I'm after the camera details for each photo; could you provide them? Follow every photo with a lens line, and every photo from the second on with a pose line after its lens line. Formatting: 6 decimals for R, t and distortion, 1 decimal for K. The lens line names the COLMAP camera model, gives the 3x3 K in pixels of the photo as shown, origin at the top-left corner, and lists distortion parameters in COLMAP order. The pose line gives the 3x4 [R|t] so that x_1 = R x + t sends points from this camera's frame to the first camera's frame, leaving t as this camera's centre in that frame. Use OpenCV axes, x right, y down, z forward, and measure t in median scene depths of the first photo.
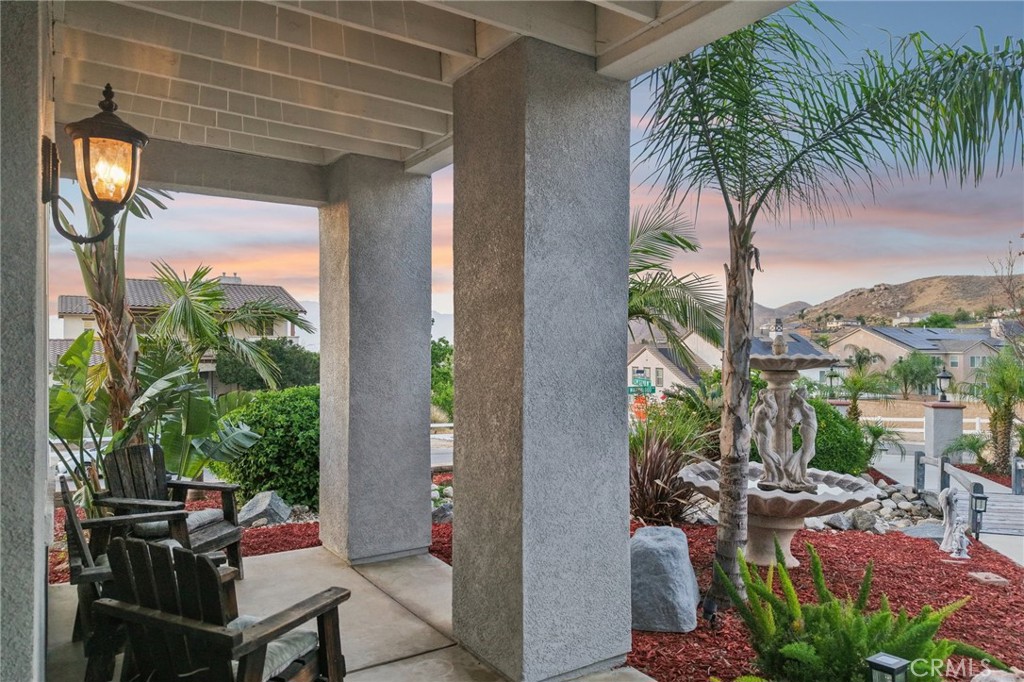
lens RADIAL K [[685.8, 0, 514.7], [0, 685.8, 350.4], [0, 0, 1]] dist [0.025782, -0.027360]
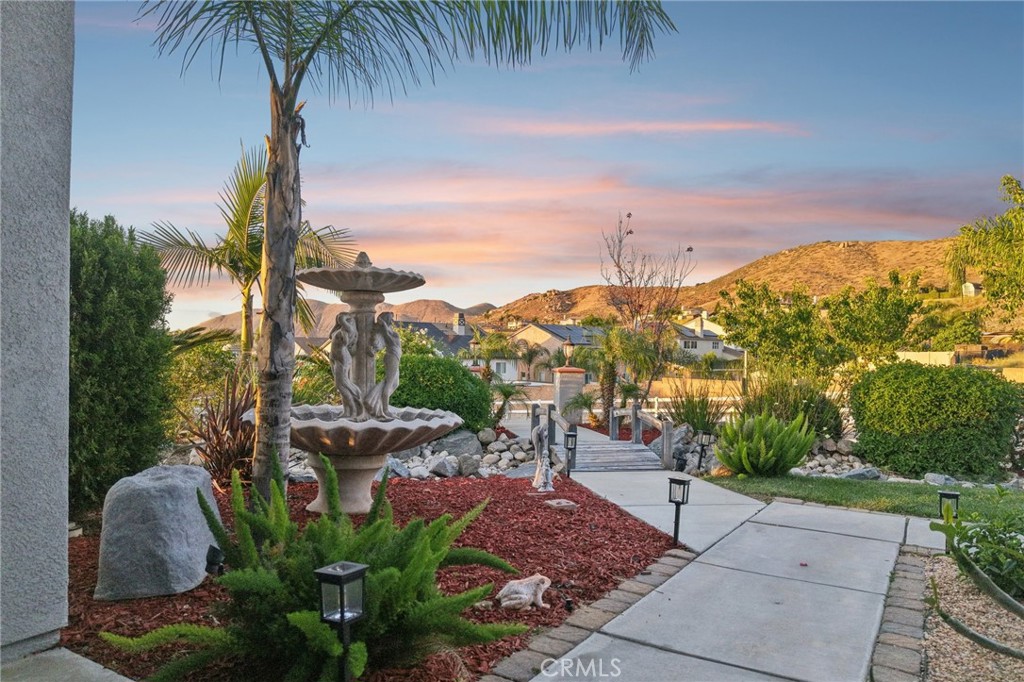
lens RADIAL K [[685.8, 0, 514.7], [0, 685.8, 350.4], [0, 0, 1]] dist [0.025782, -0.027360]
pose [[0.908771, 0.010854, 0.417155, 0.199208], [-0.011536, 0.999933, -0.000885, 0.104426], [-0.417136, -0.004008, 0.908835, 0.118932]]
